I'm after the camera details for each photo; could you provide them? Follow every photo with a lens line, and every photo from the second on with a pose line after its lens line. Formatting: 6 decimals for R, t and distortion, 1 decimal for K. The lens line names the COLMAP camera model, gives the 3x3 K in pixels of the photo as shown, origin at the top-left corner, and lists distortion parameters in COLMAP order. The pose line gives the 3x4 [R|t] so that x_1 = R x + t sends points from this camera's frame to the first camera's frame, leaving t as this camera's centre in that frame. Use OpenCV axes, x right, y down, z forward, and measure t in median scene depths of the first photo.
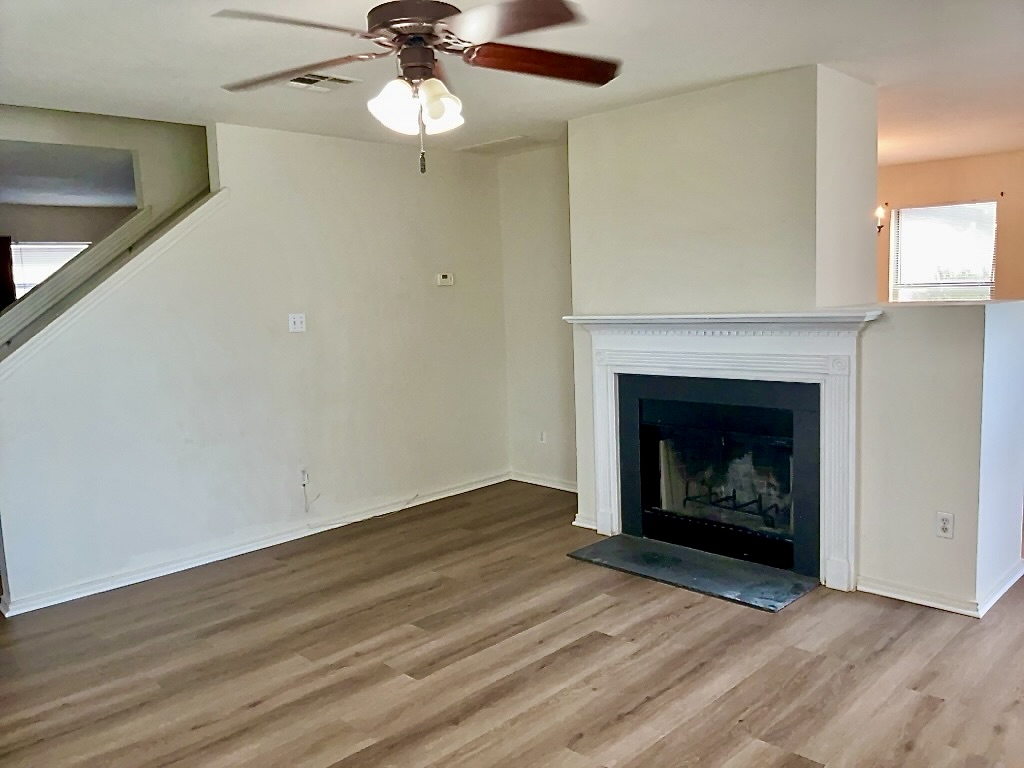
lens RADIAL K [[804.9, 0, 509.8], [0, 804.9, 380.4], [0, 0, 1]] dist [0.029468, -0.014070]
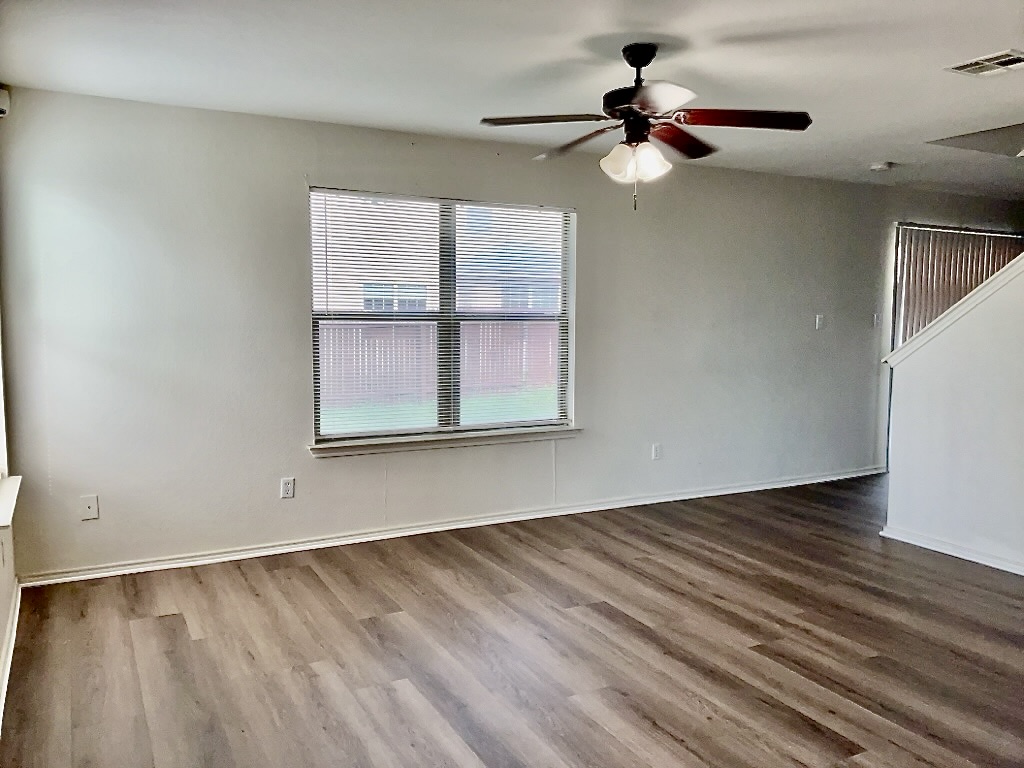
lens RADIAL K [[804.9, 0, 510.2], [0, 804.9, 385.8], [0, 0, 1]] dist [0.029468, -0.014070]
pose [[-0.288833, 0.126666, -0.948963, 0.971595], [-0.098876, 0.981962, 0.161165, -0.126228], [0.952260, 0.140379, -0.271099, 0.924926]]
